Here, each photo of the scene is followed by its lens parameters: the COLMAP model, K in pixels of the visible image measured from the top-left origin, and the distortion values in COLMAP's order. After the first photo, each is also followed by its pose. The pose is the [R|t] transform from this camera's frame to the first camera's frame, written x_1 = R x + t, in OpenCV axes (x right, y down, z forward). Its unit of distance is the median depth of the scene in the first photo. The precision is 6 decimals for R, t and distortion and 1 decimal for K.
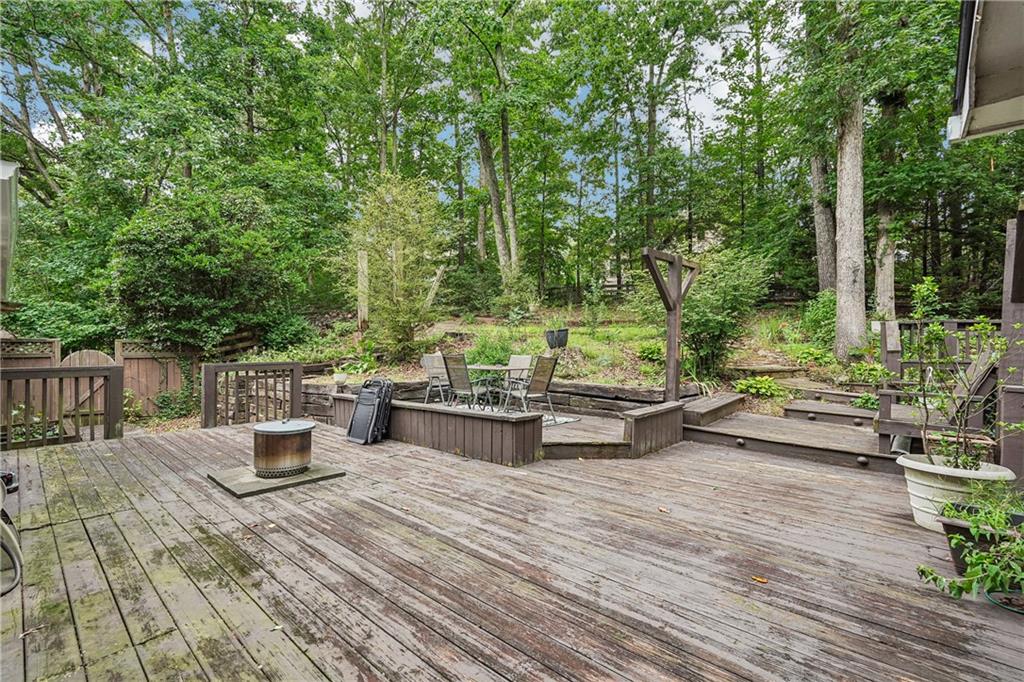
lens RADIAL K [[453.0, 0, 515.8], [0, 453.0, 347.9], [0, 0, 1]] dist [-0.014309, 0.009449]
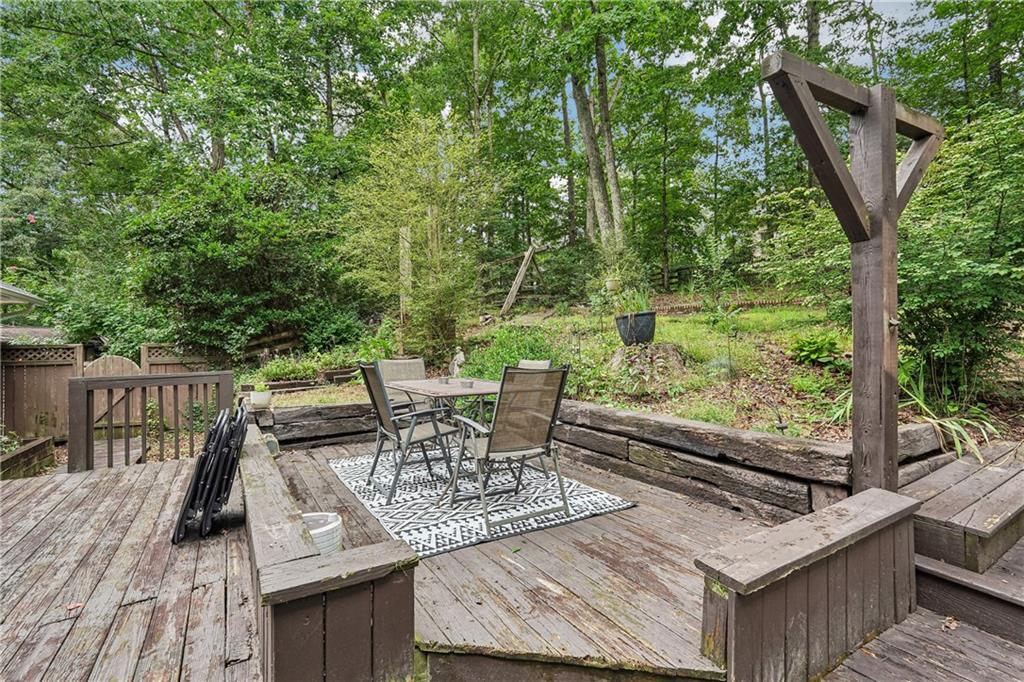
lens RADIAL K [[470.3, 0, 516.4], [0, 470.3, 338.1], [0, 0, 1]] dist [-0.001497, 0.000172]
pose [[0.959000, -0.021422, -0.282596, 0.099796], [0.017422, 0.999709, -0.016661, -0.000845], [0.282871, 0.011054, 0.959094, 0.310789]]
